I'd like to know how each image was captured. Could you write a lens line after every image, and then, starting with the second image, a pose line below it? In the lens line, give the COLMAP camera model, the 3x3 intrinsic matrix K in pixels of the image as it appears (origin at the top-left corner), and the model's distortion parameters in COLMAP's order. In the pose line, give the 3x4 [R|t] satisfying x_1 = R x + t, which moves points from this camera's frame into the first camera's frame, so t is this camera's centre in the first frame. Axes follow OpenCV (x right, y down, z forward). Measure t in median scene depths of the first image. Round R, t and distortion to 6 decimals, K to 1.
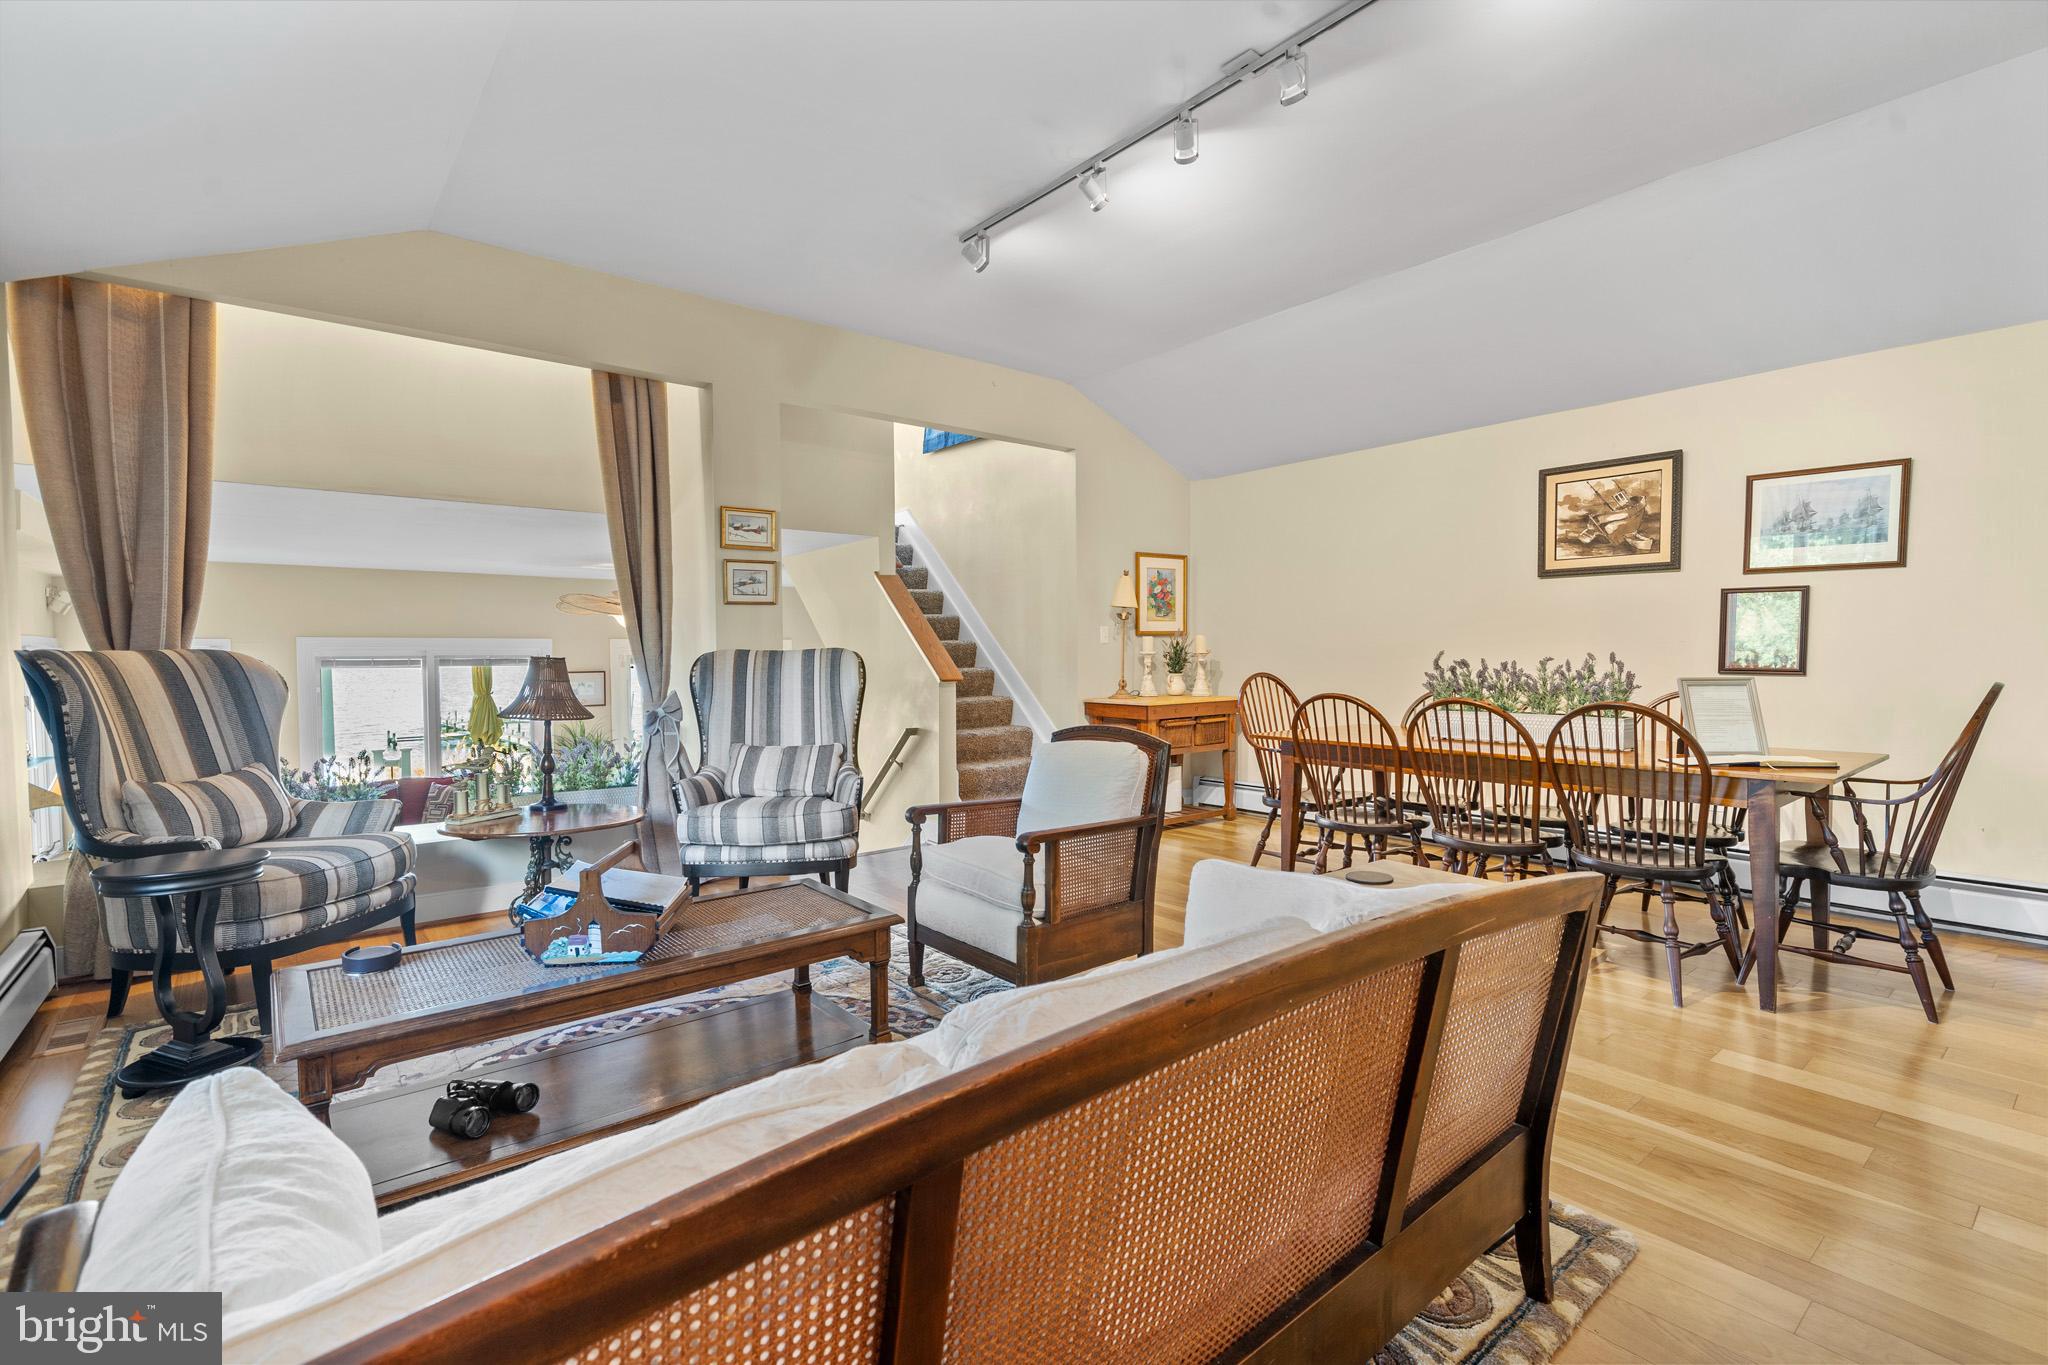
lens RADIAL K [[933.7, 0, 1045.6], [0, 933.7, 693.8], [0, 0, 1]] dist [0.002511, -0.000803]
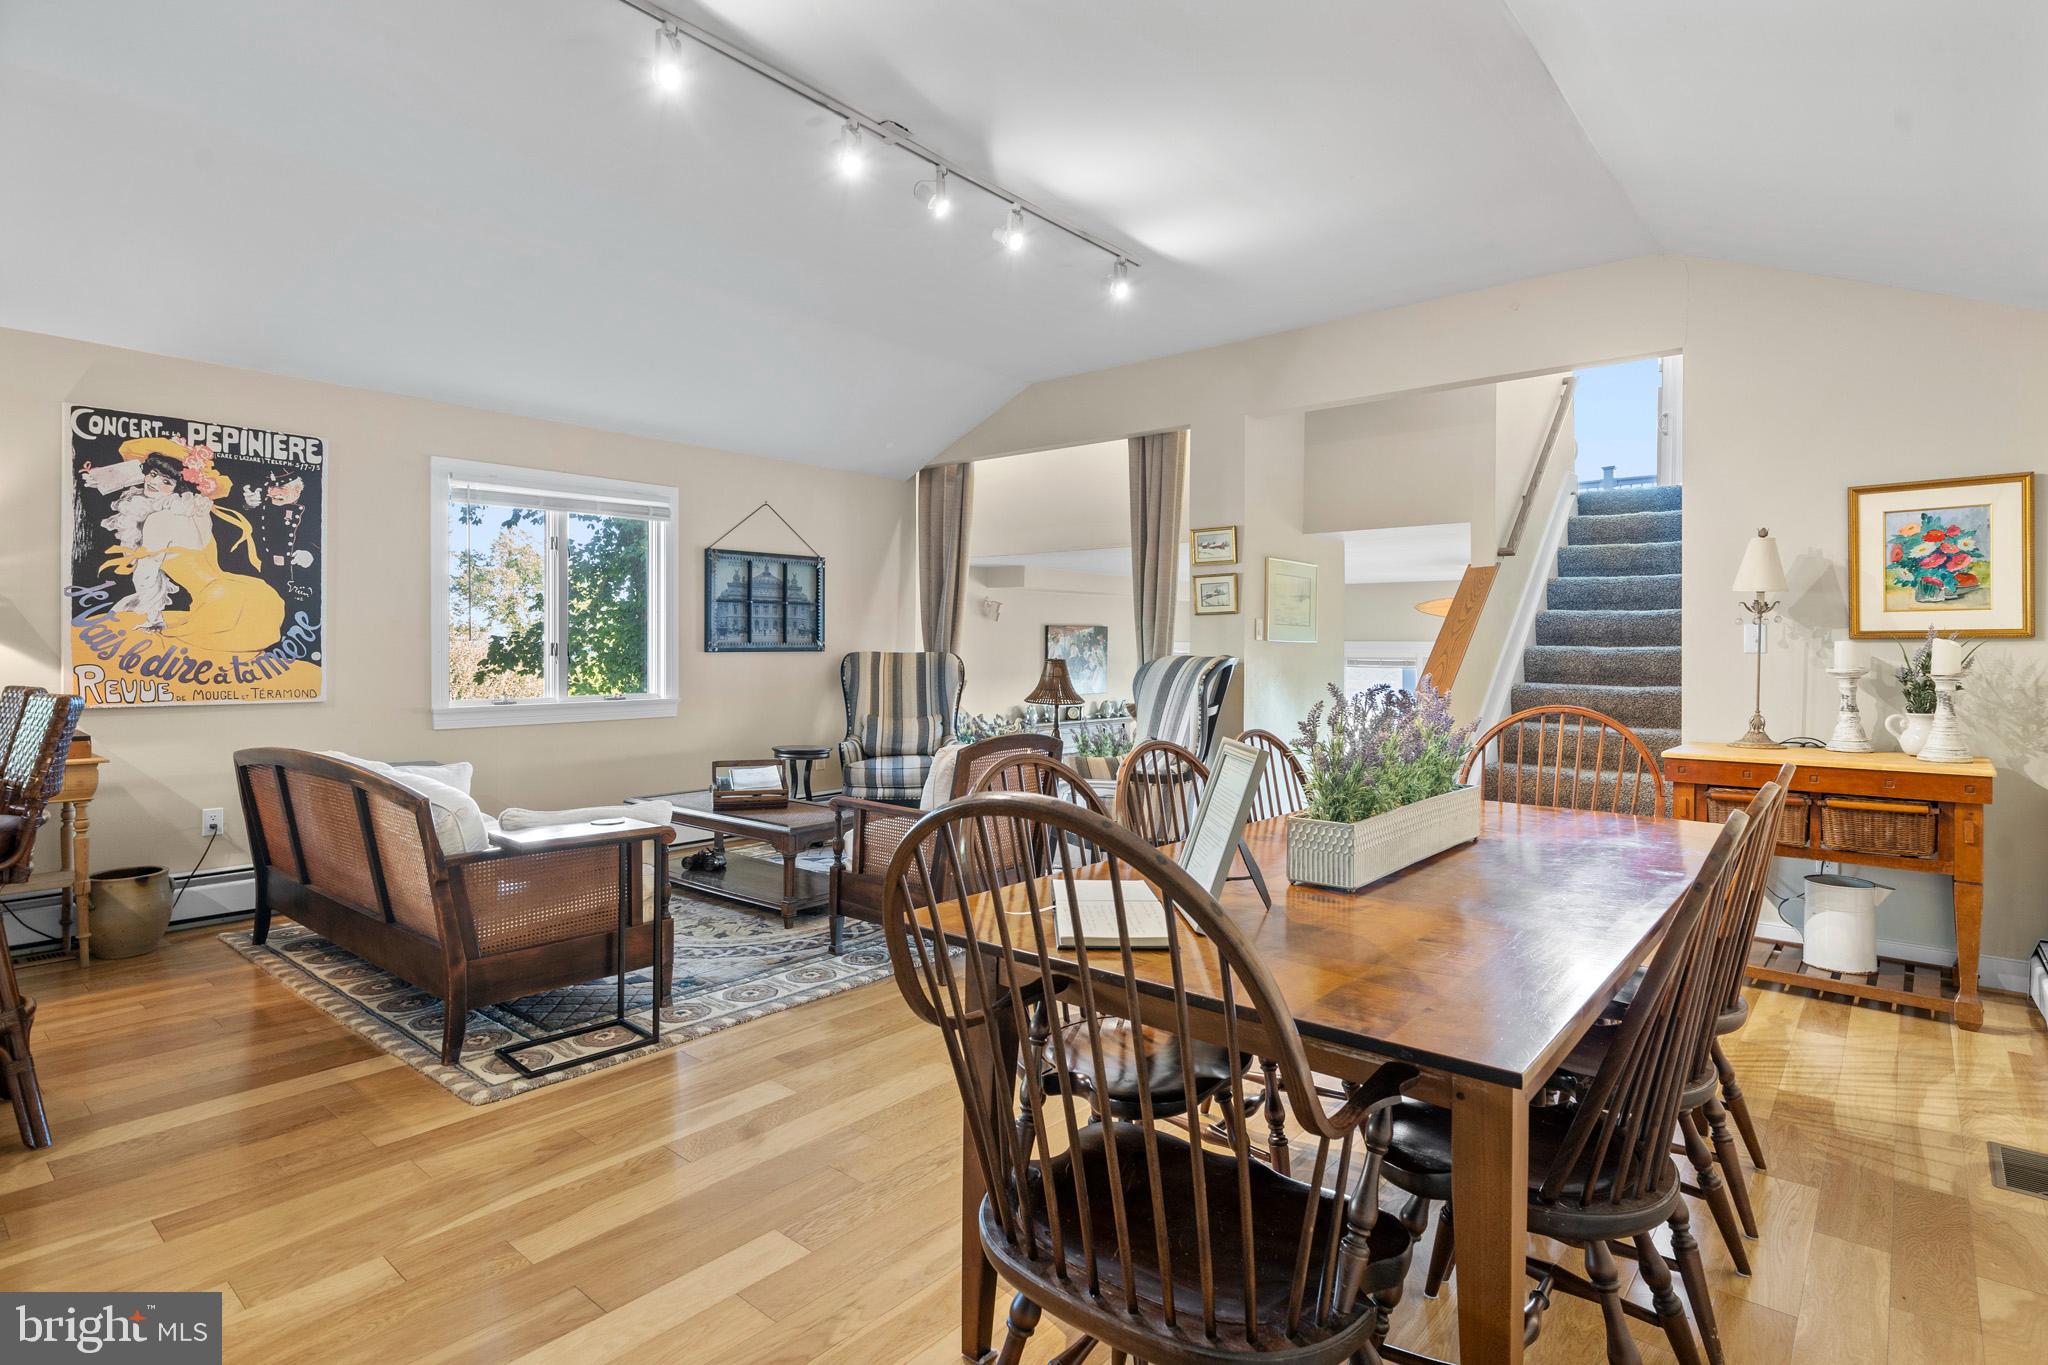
lens RADIAL K [[1054.9, 0, 1059.5], [0, 1054.9, 651.4], [0, 0, 1]] dist [0.001385, -0.001034]
pose [[0.177409, 0.010663, -0.984079, 0.952233], [-0.051782, 0.998657, 0.001485, -0.049328], [0.982774, 0.050694, 0.177723, 0.664739]]
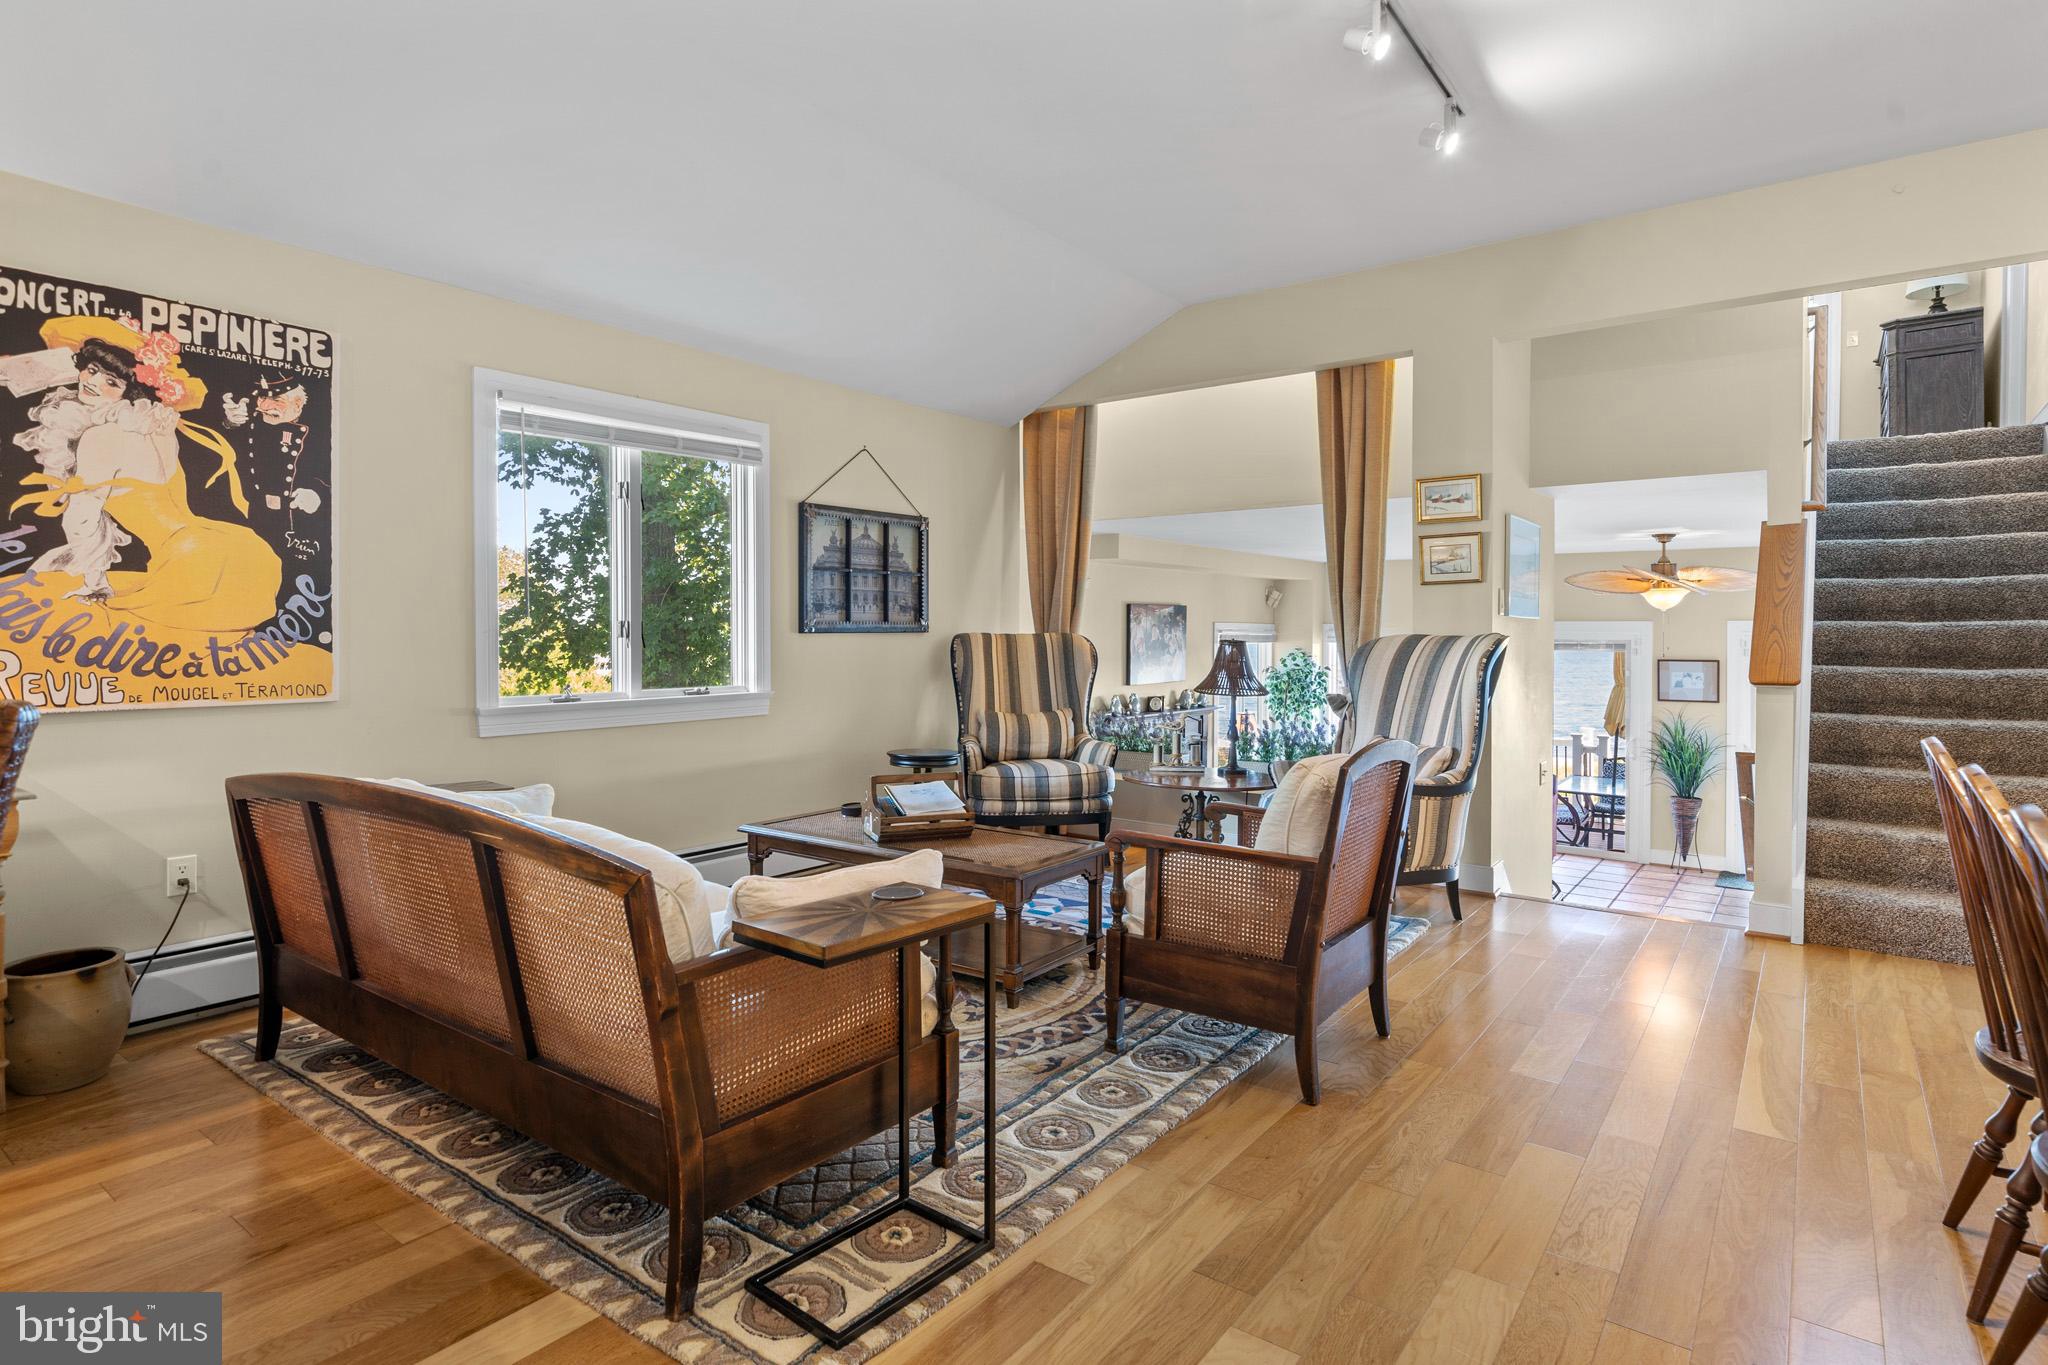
lens RADIAL K [[1054.9, 0, 1047.5], [0, 1054.9, 643.3], [0, 0, 1]] dist [0.001385, -0.001034]
pose [[0.239907, 0.013990, -0.970695, 0.620916], [-0.047691, 0.998859, 0.002609, -0.025603], [0.969624, 0.045668, 0.240301, 0.428975]]
